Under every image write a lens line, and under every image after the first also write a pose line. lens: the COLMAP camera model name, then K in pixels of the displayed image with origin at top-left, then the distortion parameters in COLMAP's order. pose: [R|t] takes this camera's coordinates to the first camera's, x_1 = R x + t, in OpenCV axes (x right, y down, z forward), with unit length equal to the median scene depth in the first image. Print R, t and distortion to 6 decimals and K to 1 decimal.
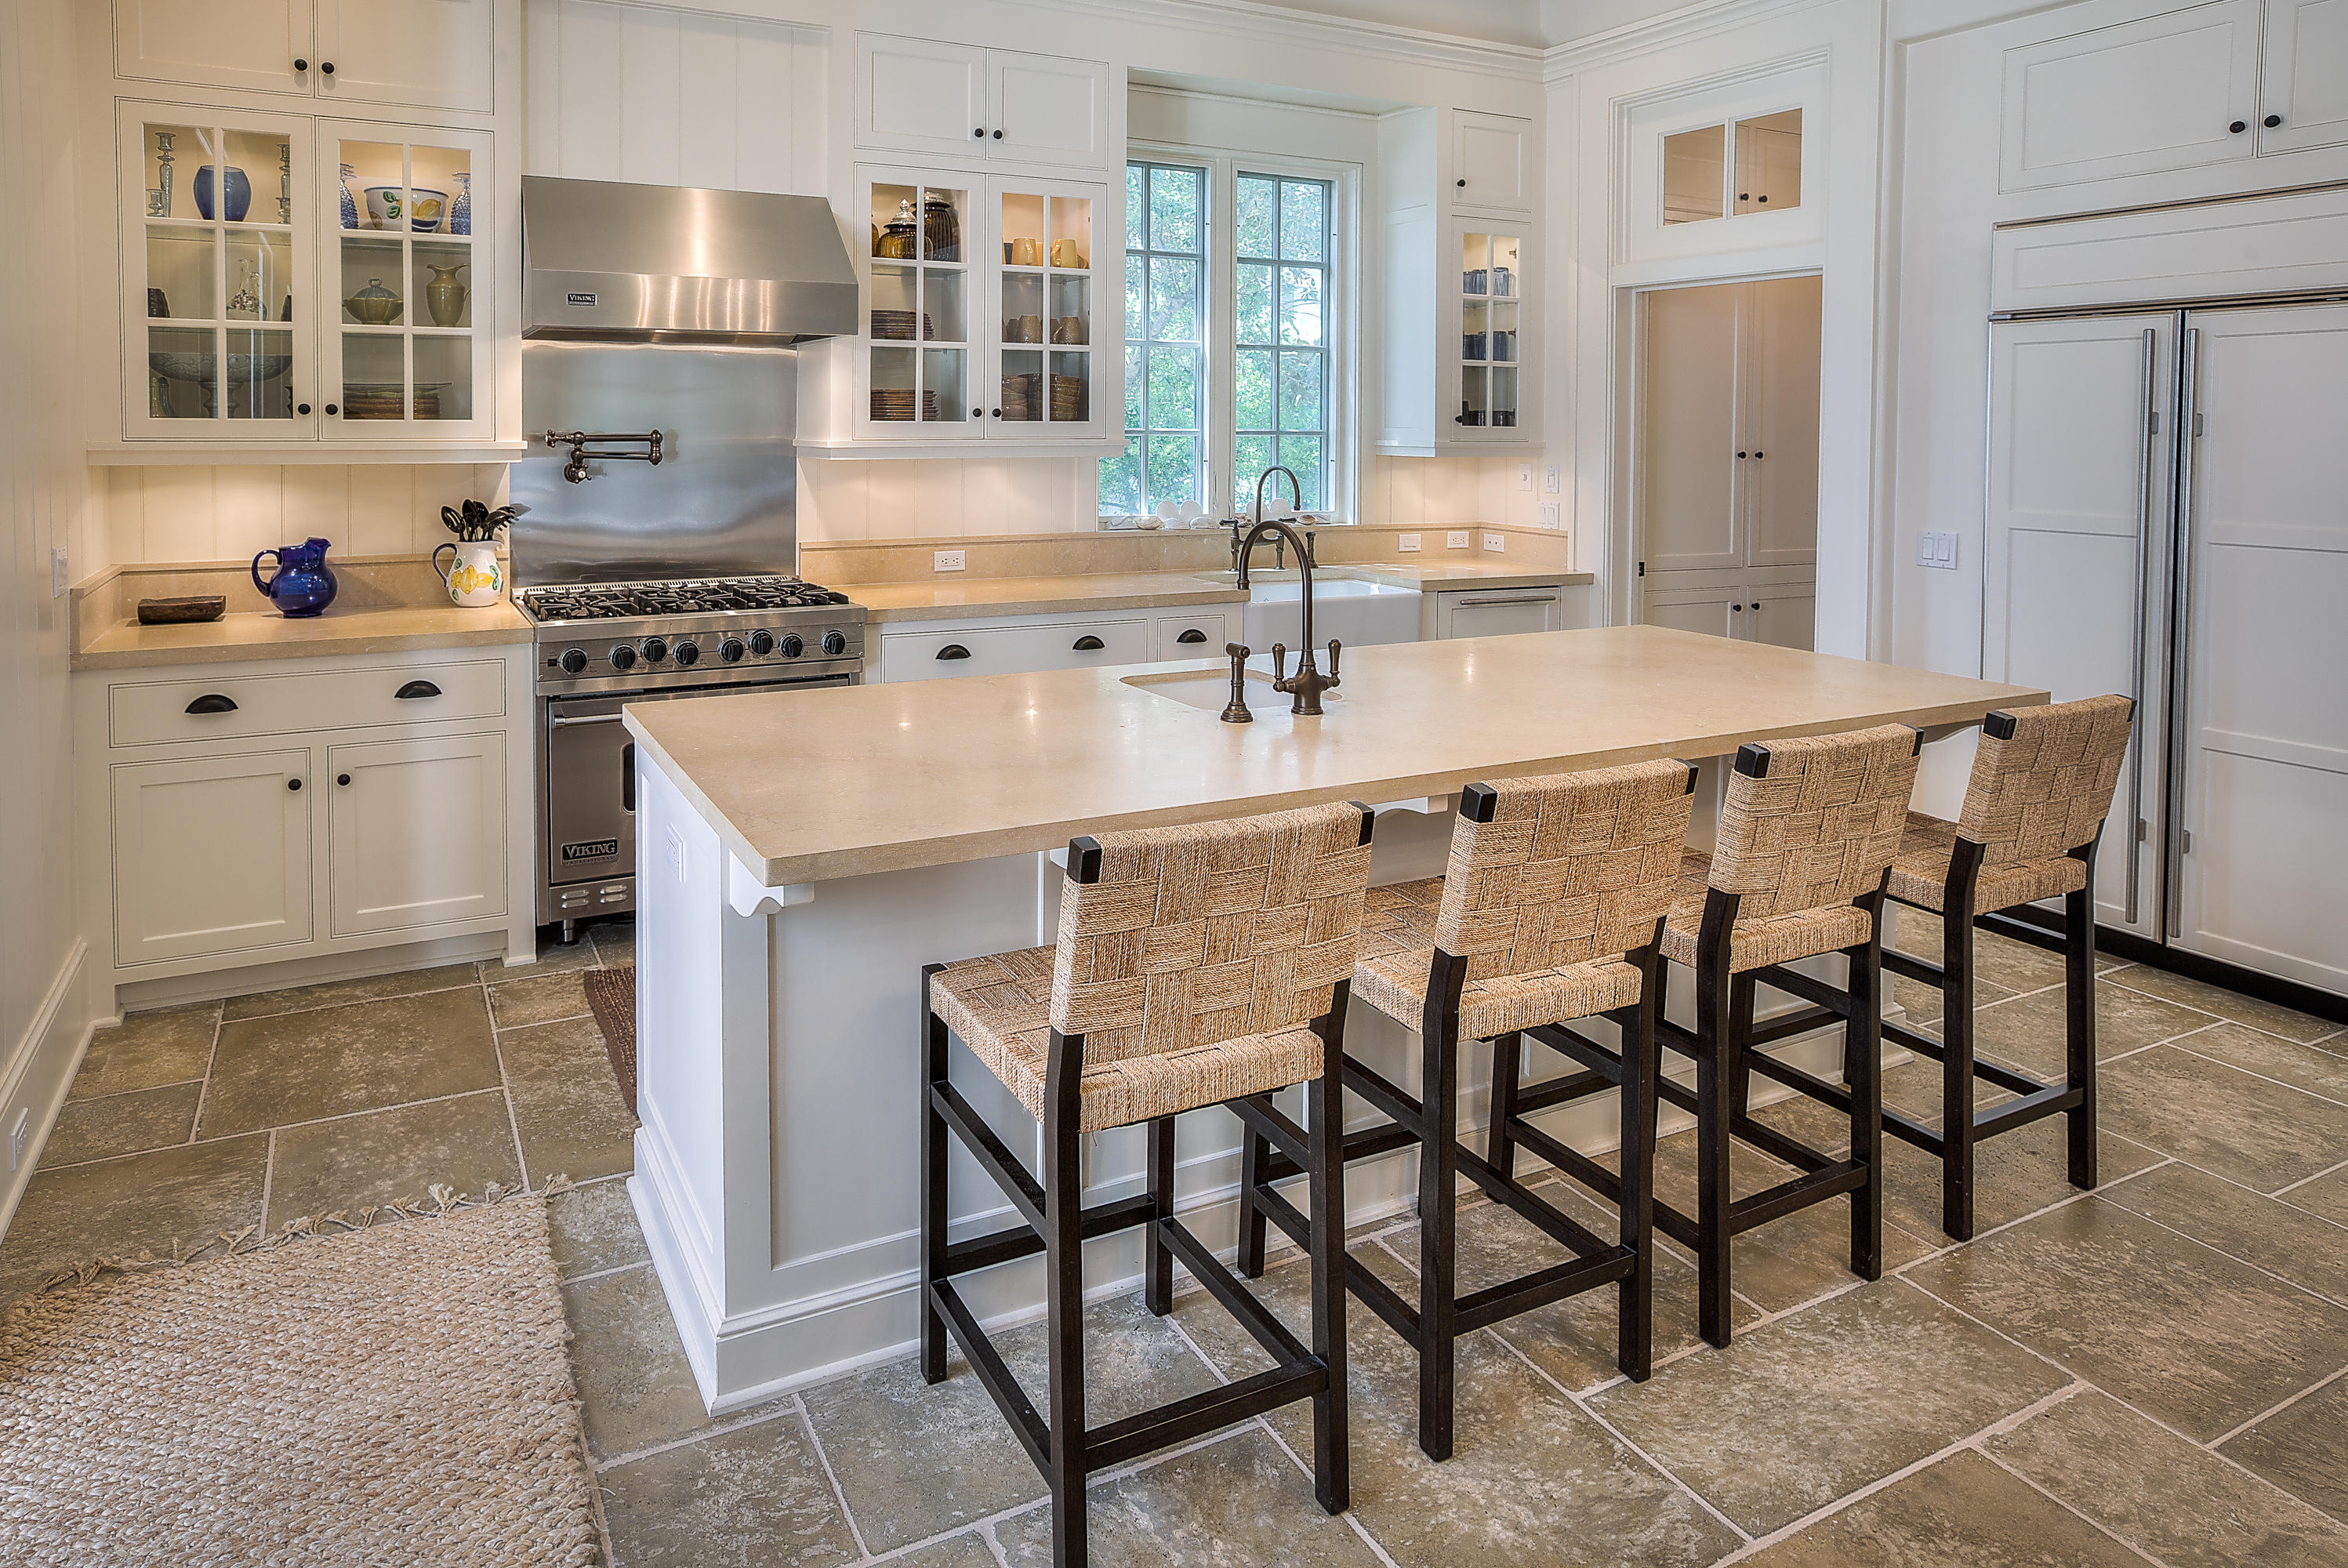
lens RADIAL K [[1476.1, 0, 1166.4], [0, 1476.1, 452.4], [0, 0, 1]] dist [-0.034902, 0.002931]
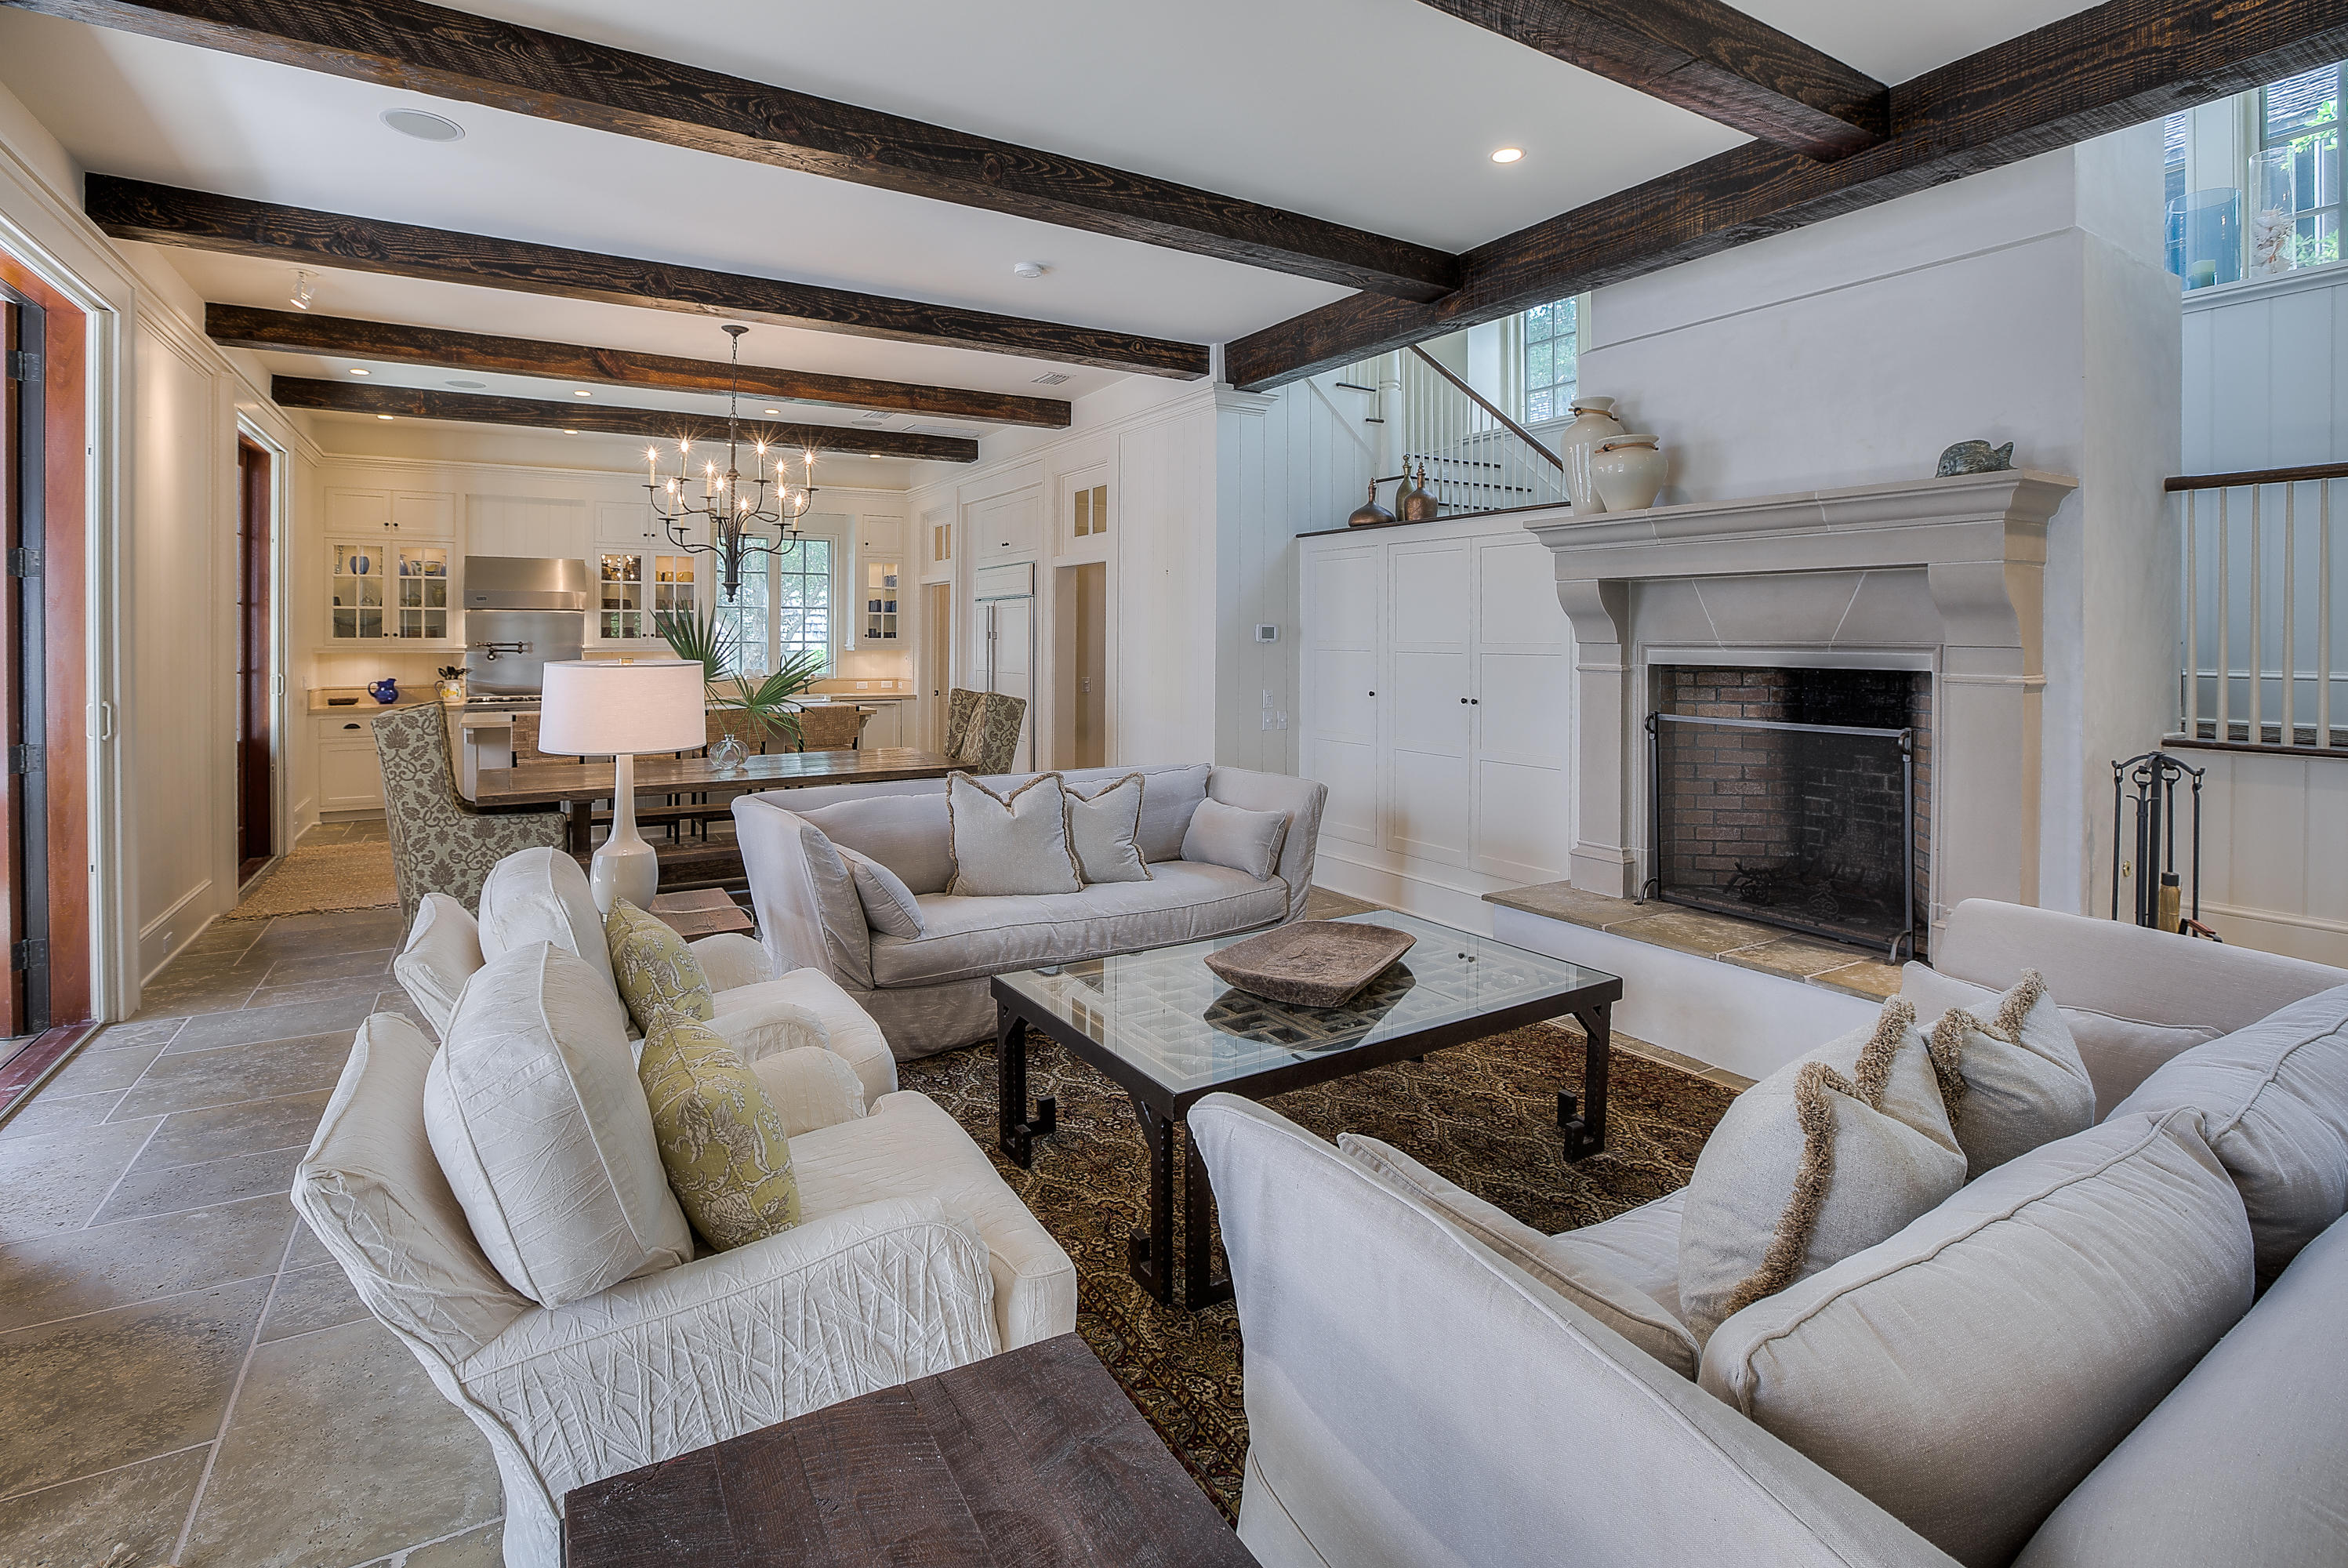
lens RADIAL K [[1086.5, 0, 1170.9], [0, 1086.5, 628.8], [0, 0, 1]] dist [-0.003049, -0.000278]
pose [[0.998899, -0.011335, 0.045521, 0.904673], [0.013138, 0.999133, -0.039507, 0.066195], [-0.045034, 0.040061, 0.998182, -1.284874]]
